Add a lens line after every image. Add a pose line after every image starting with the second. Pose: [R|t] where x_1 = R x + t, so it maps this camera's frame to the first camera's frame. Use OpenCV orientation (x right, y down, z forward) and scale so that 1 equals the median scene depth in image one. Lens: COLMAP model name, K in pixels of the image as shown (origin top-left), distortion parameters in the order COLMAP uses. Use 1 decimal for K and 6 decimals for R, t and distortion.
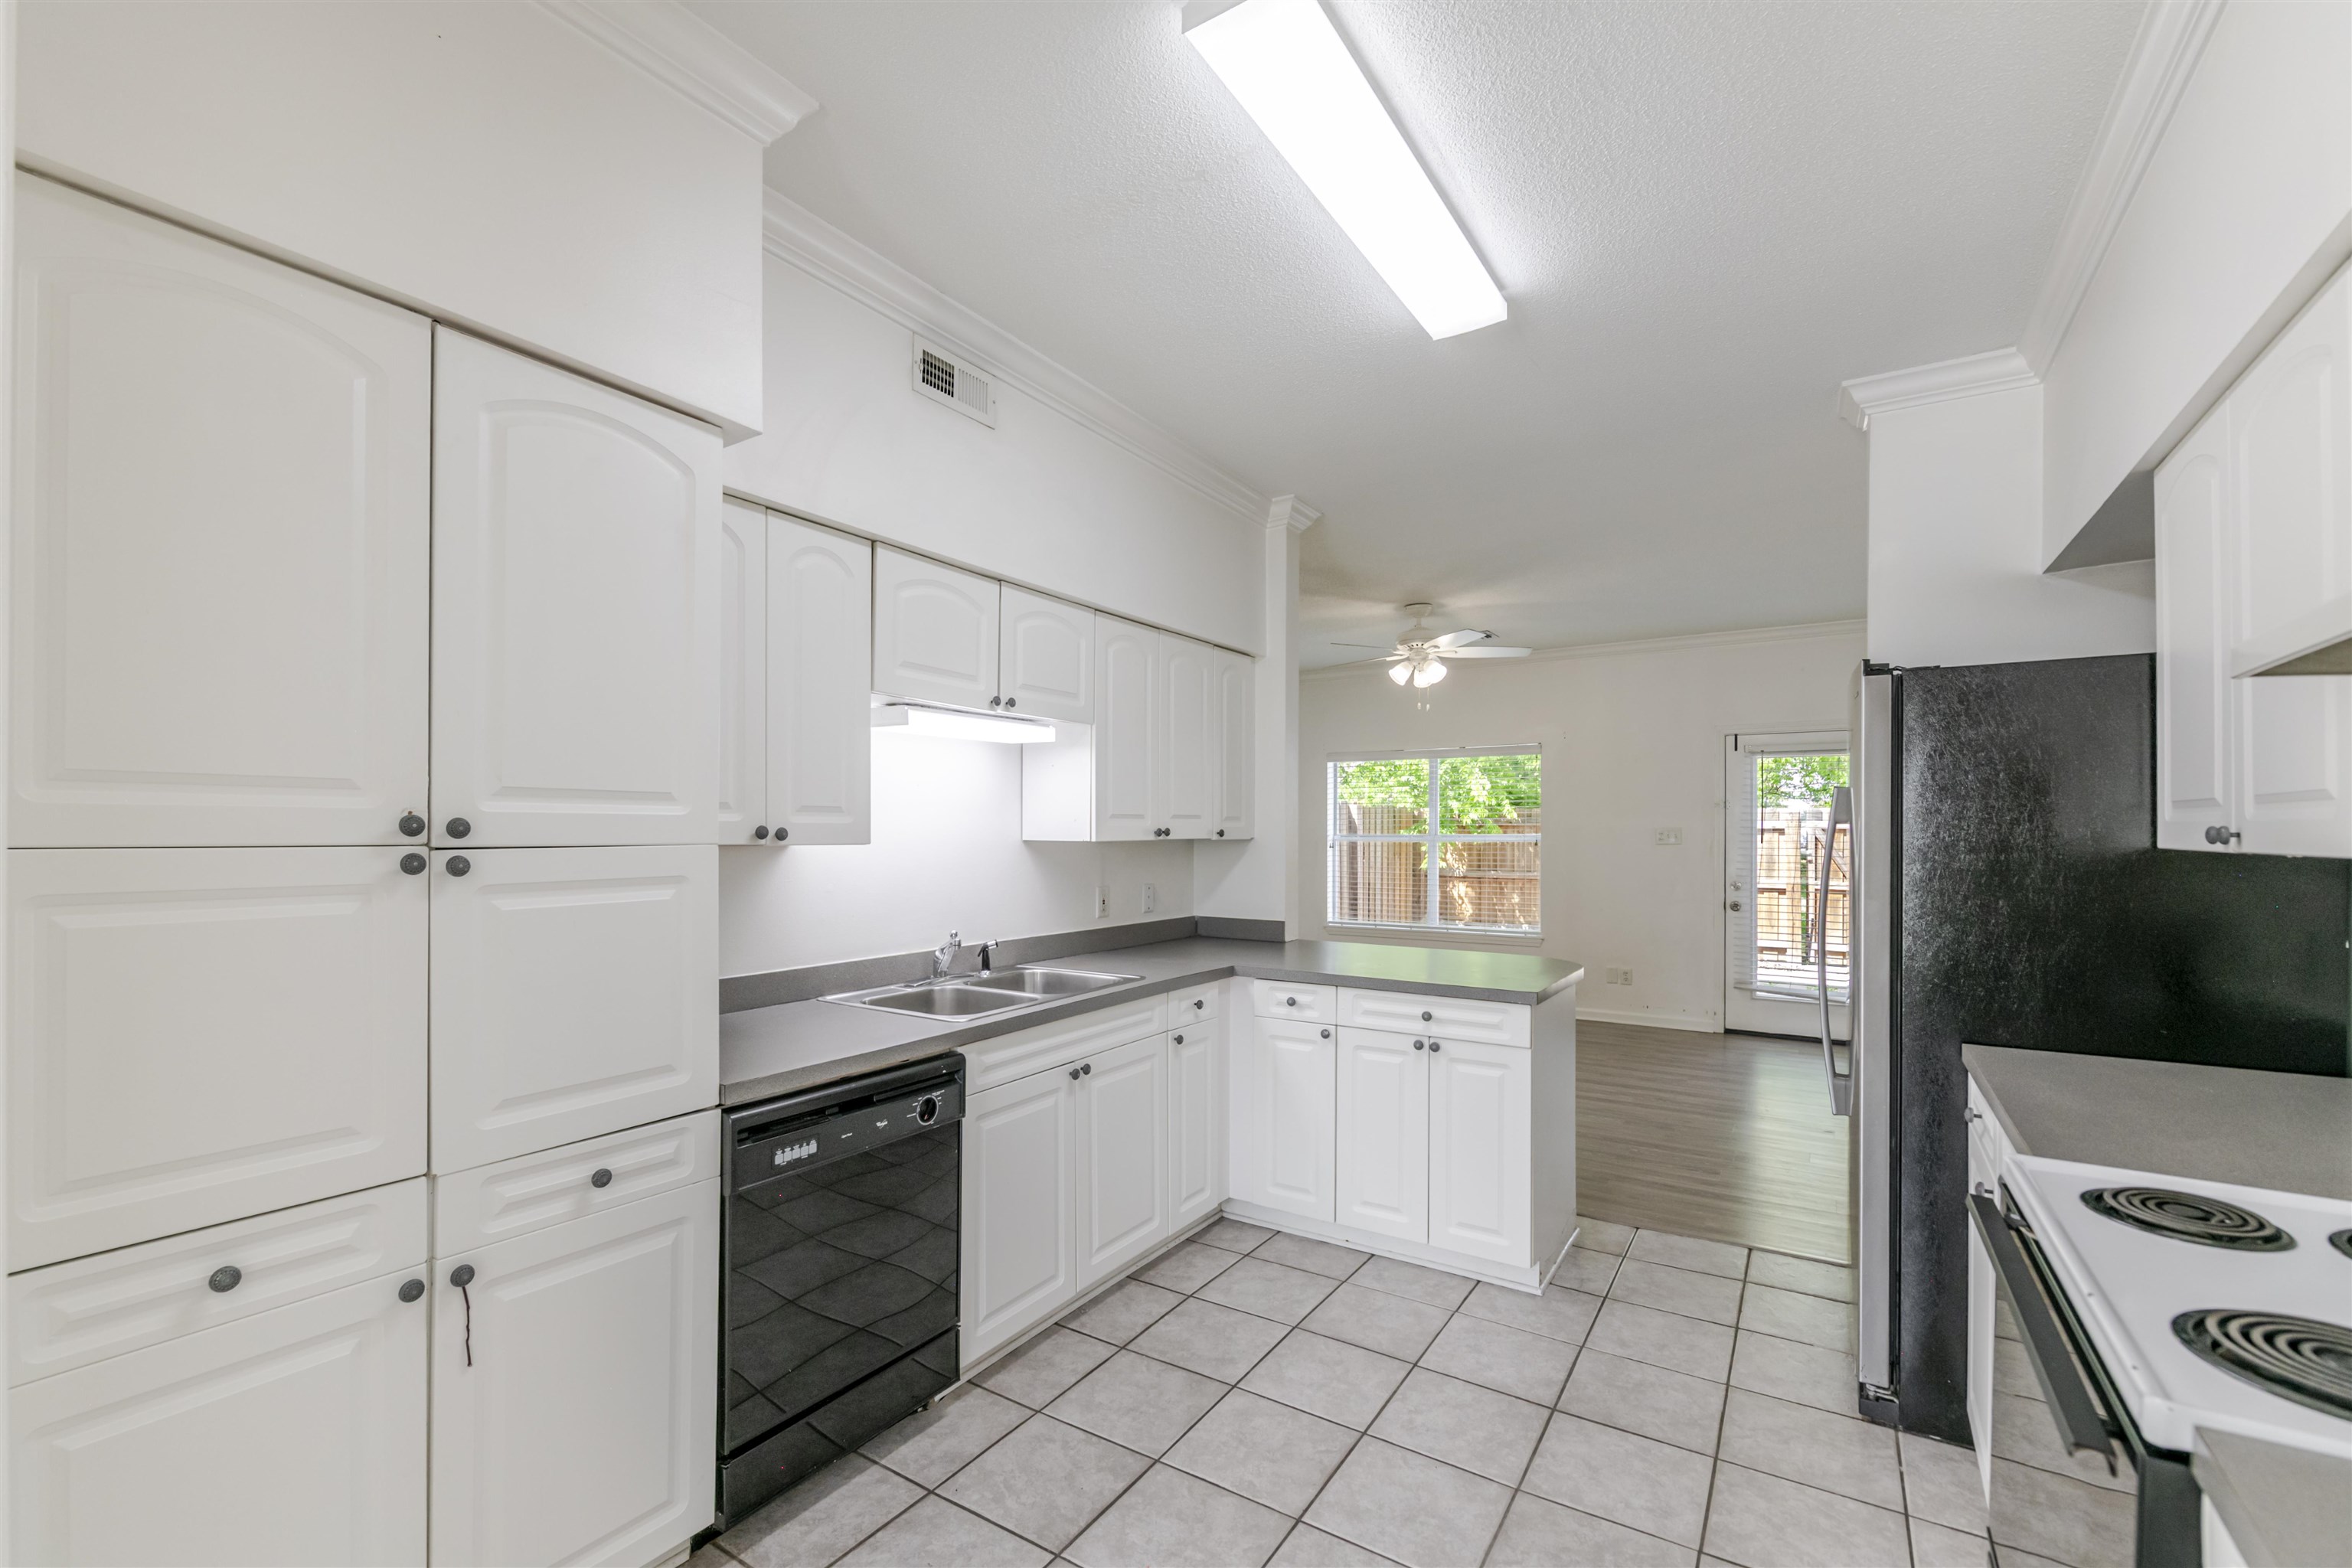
lens RADIAL K [[1001.4, 0, 1178.7], [0, 1001.4, 820.7], [0, 0, 1]] dist [0.000120, -0.000742]
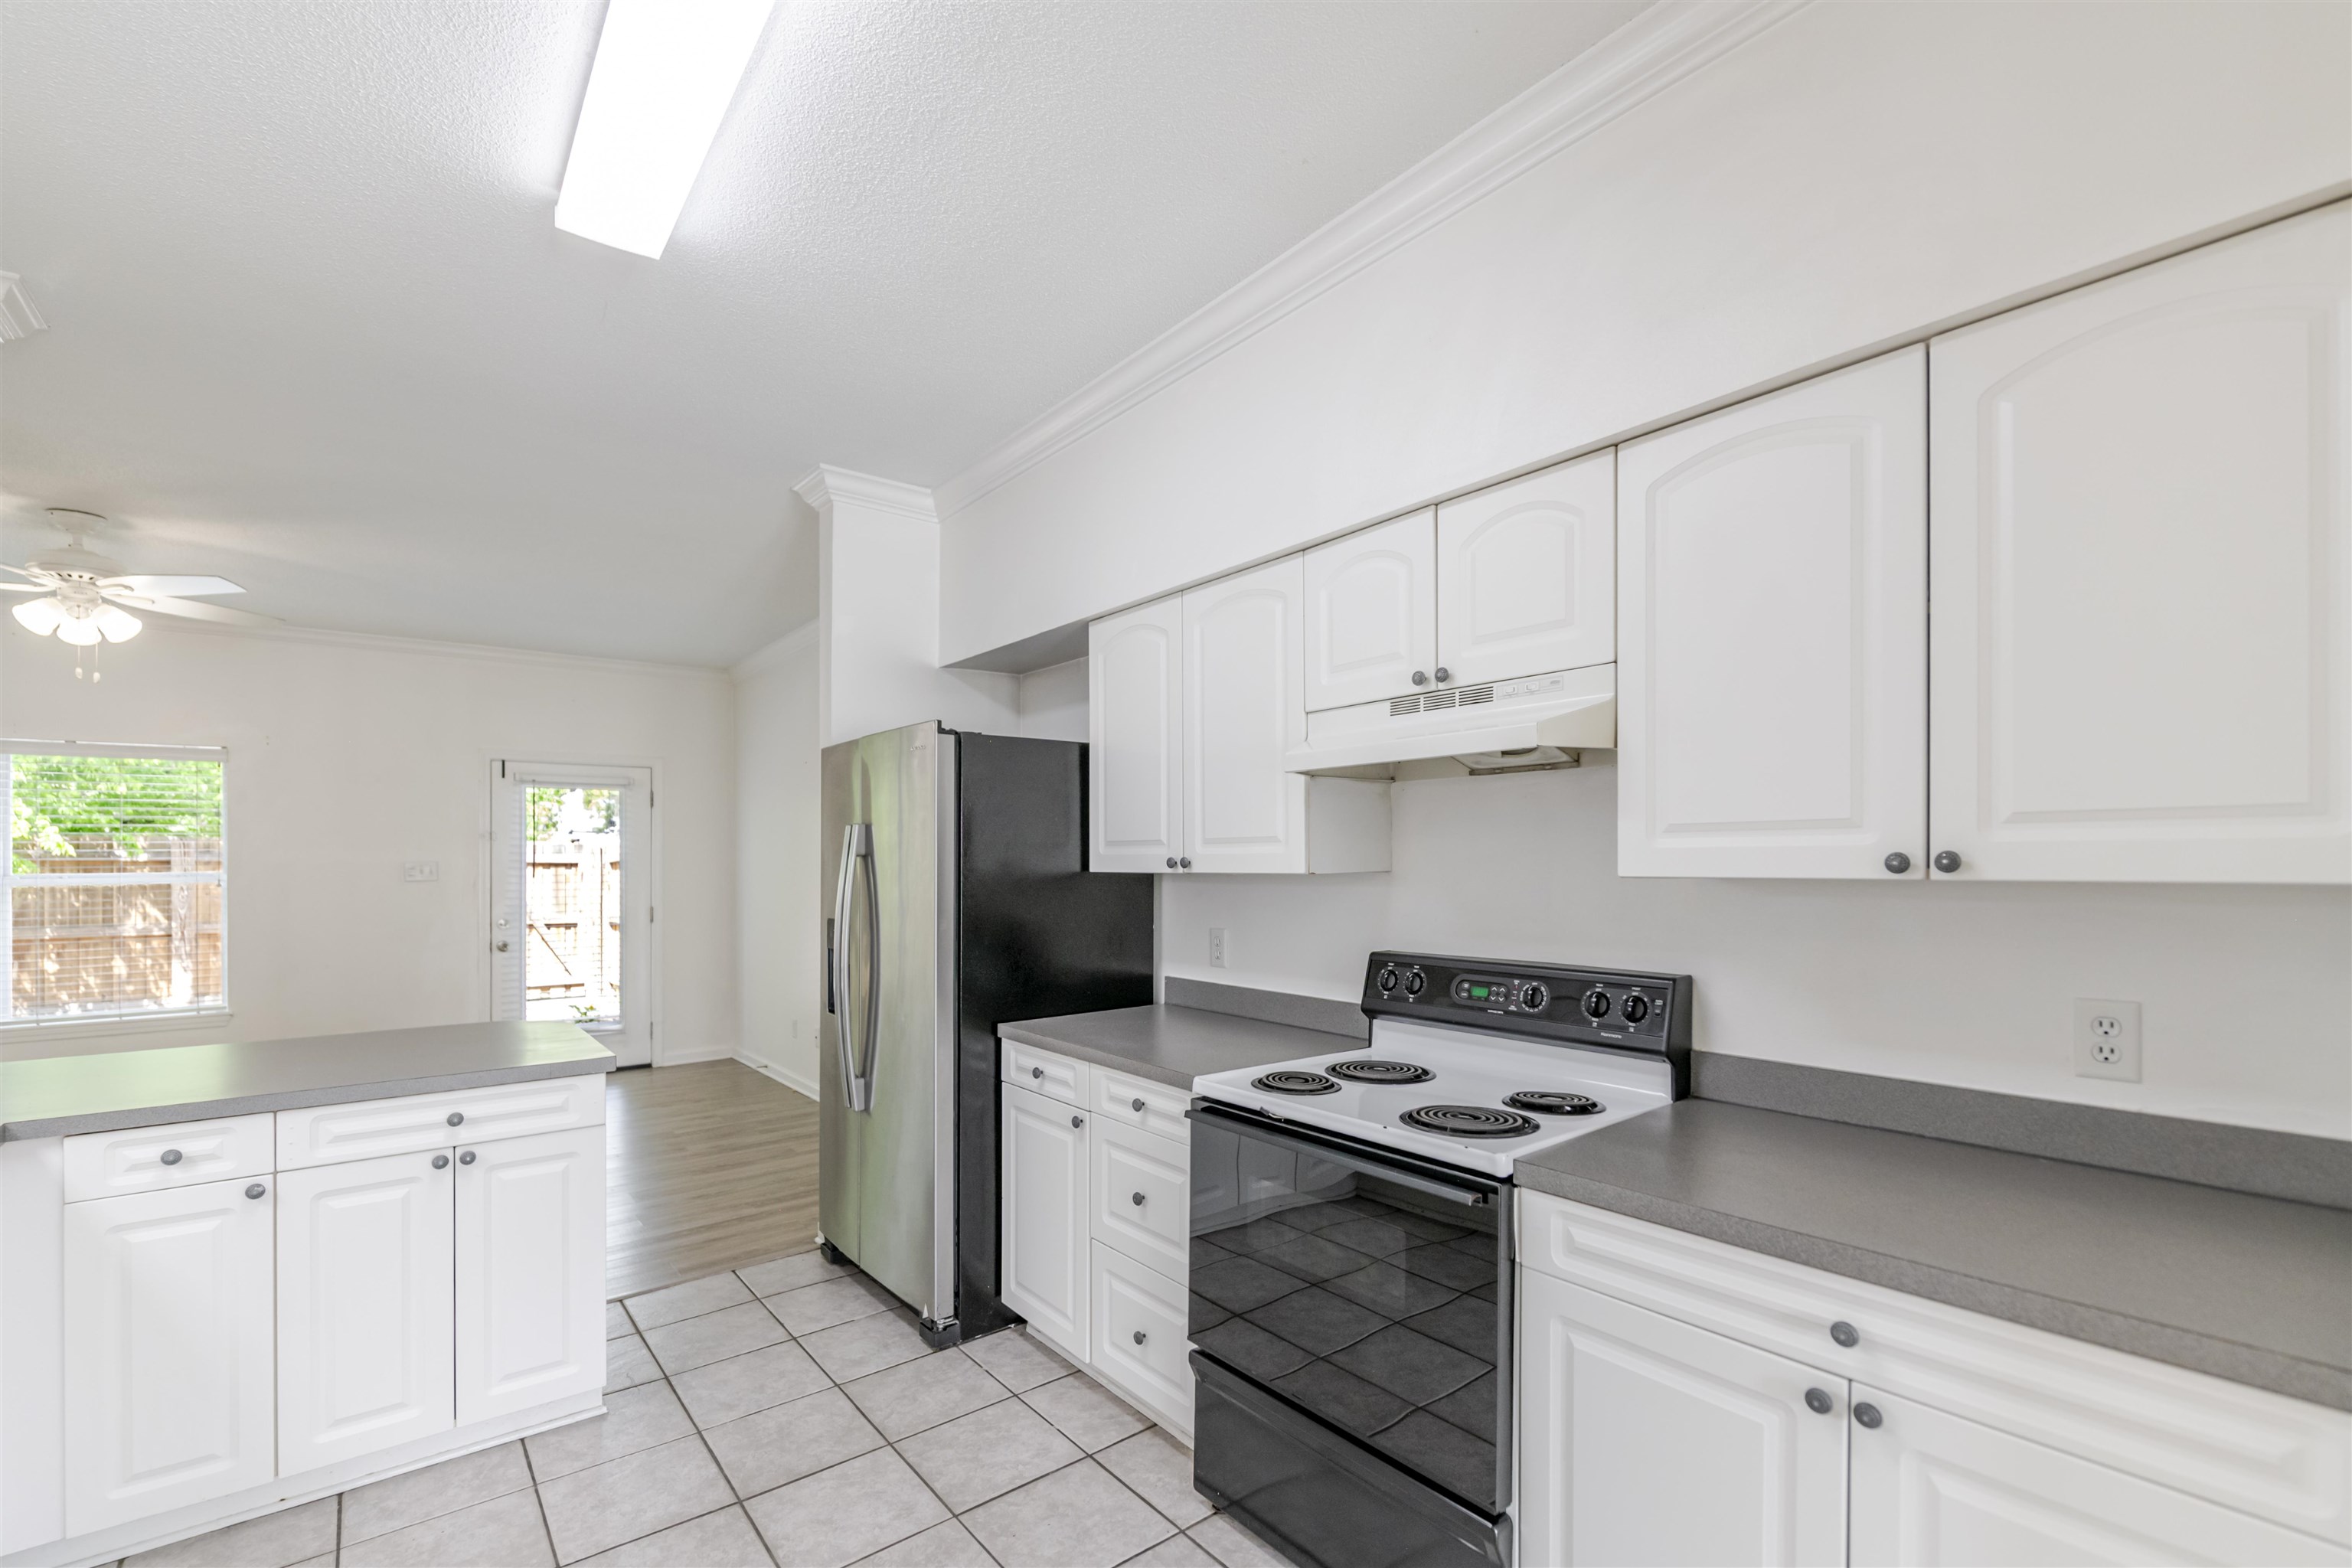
lens RADIAL K [[1009.3, 0, 1174.3], [0, 1009.3, 858.2], [0, 0, 1]] dist [0.001151, -0.000104]
pose [[0.320456, -0.003378, 0.947257, -0.287825], [-0.001054, 0.999992, 0.003923, -0.000383], [-0.947263, -0.002255, 0.320450, 0.262727]]
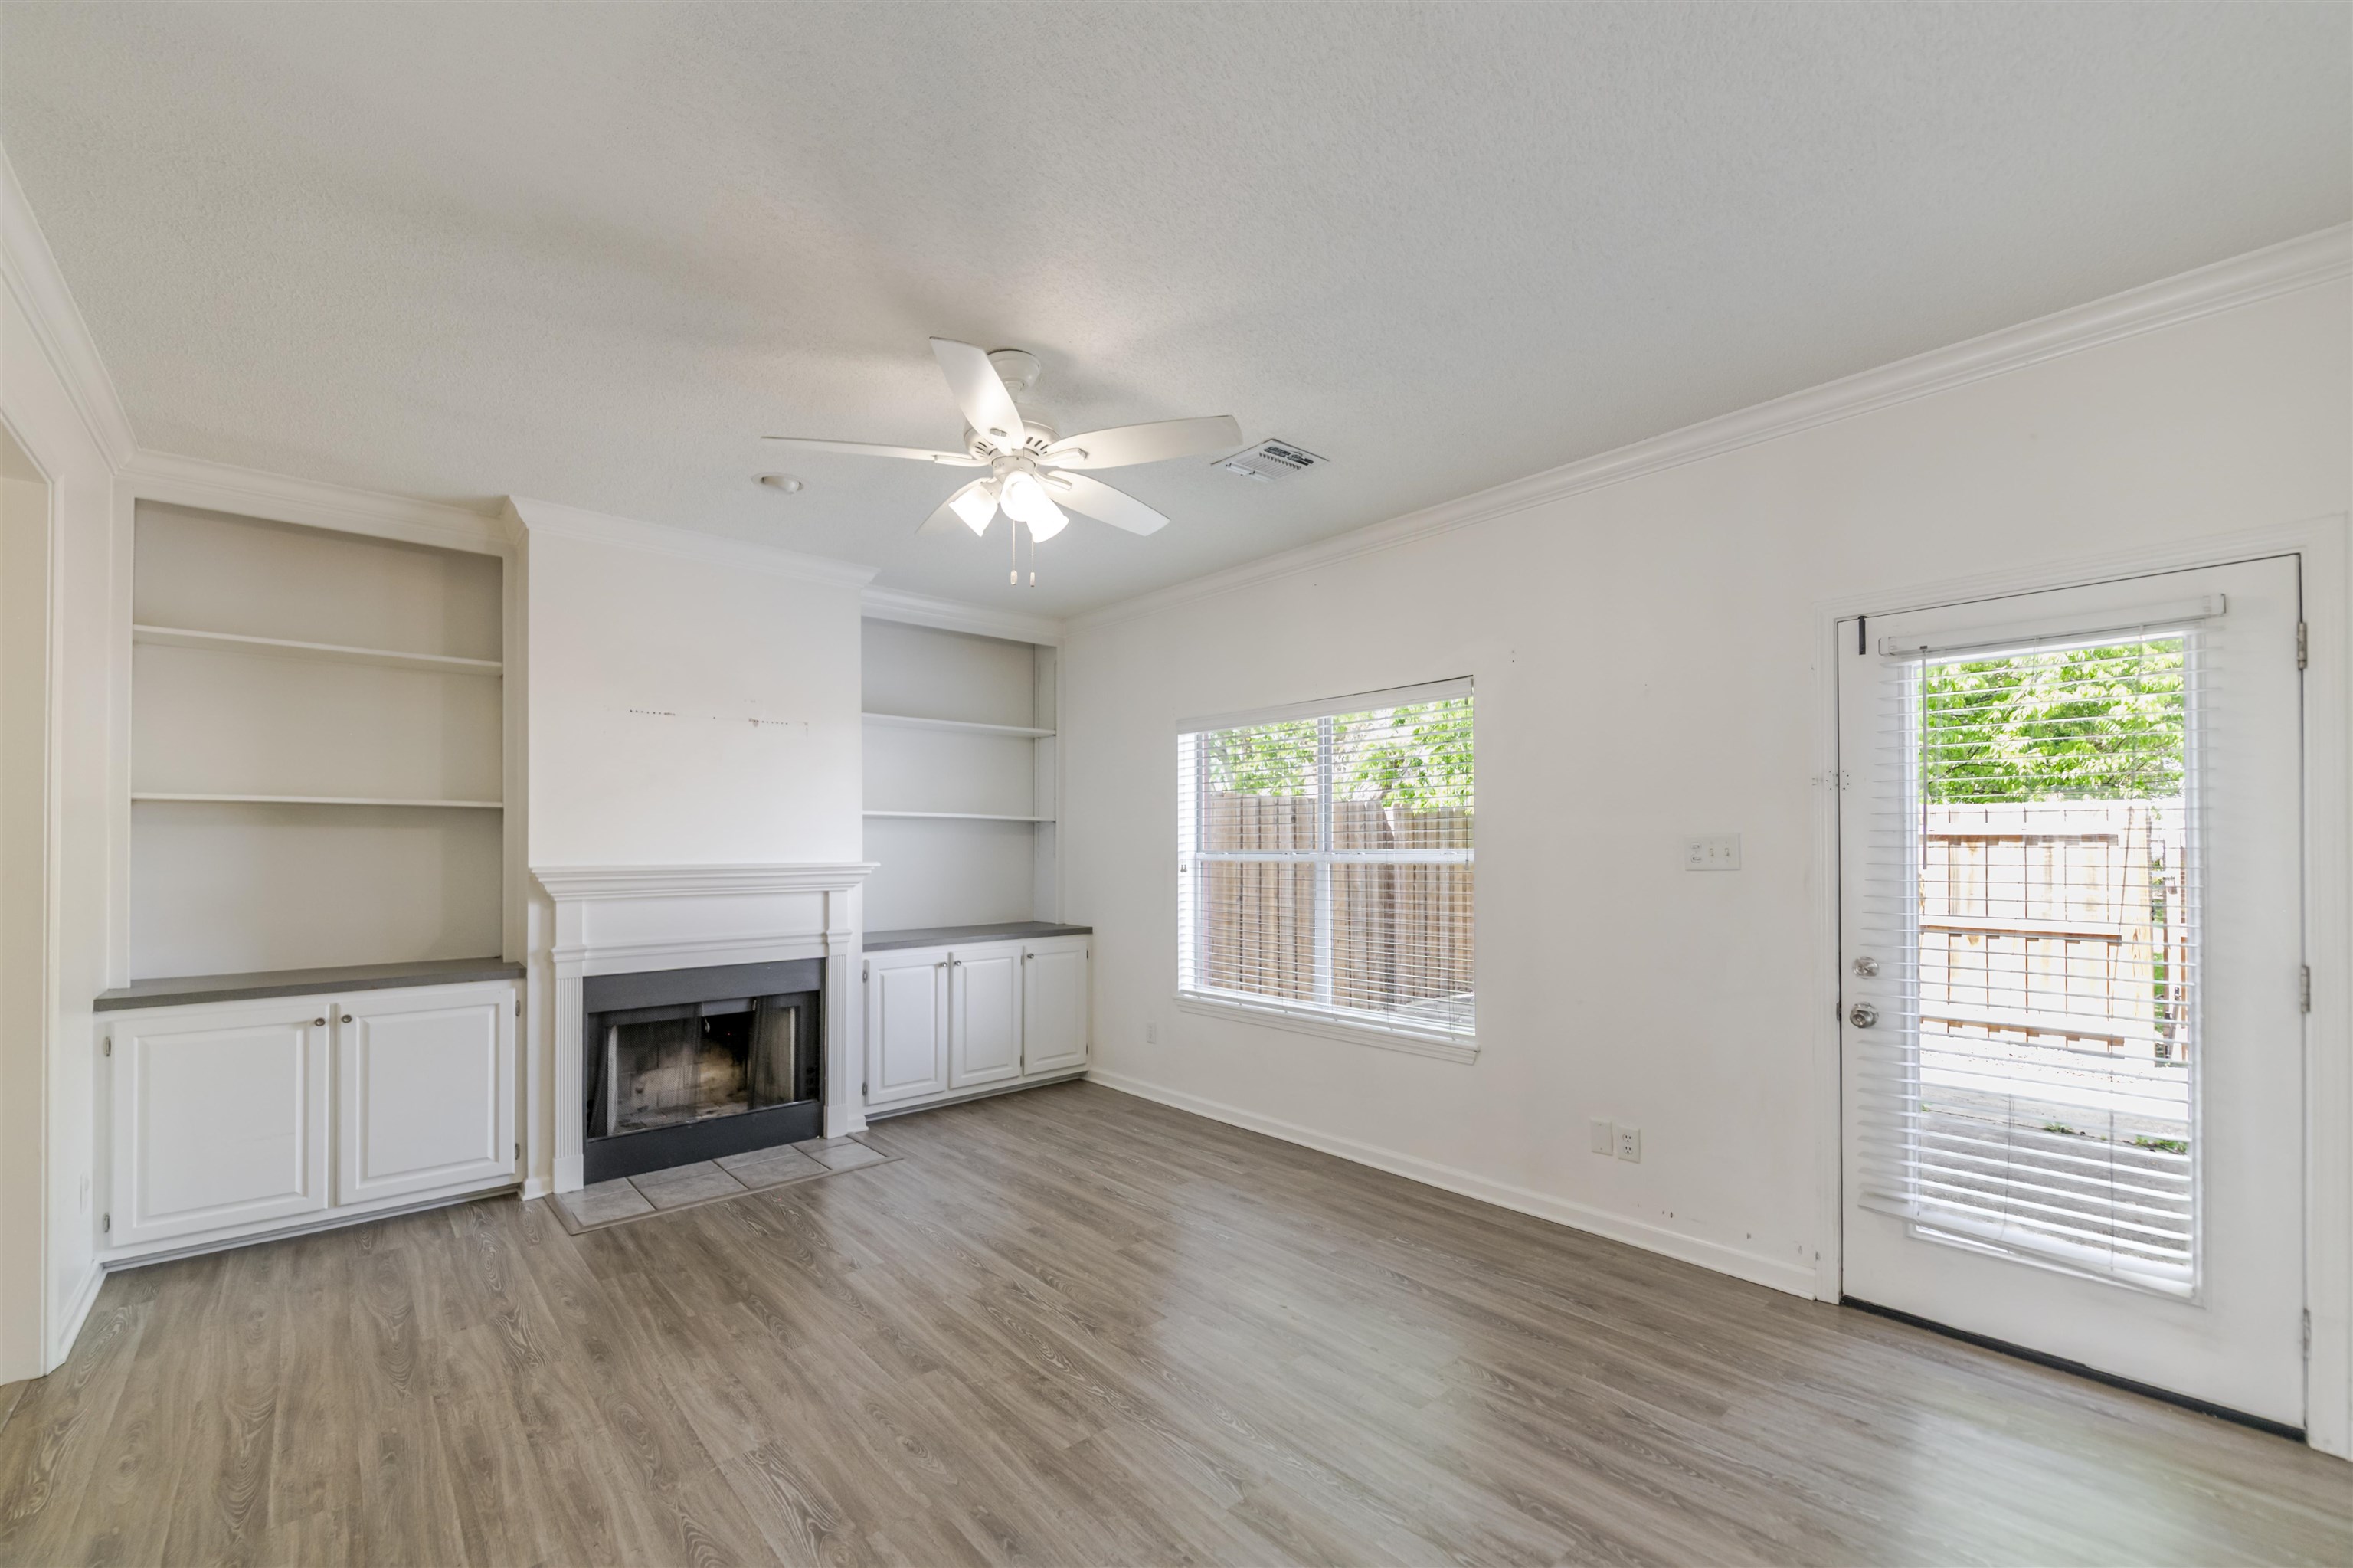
lens RADIAL K [[958.2, 0, 1168.5], [0, 958.2, 833.1], [0, 0, 1]] dist [-0.001772, -0.000339]
pose [[0.961765, -0.010358, -0.273682, 0.865585], [0.009580, 0.999945, -0.004176, 0.012703], [0.273710, 0.001394, 0.961811, 1.184267]]
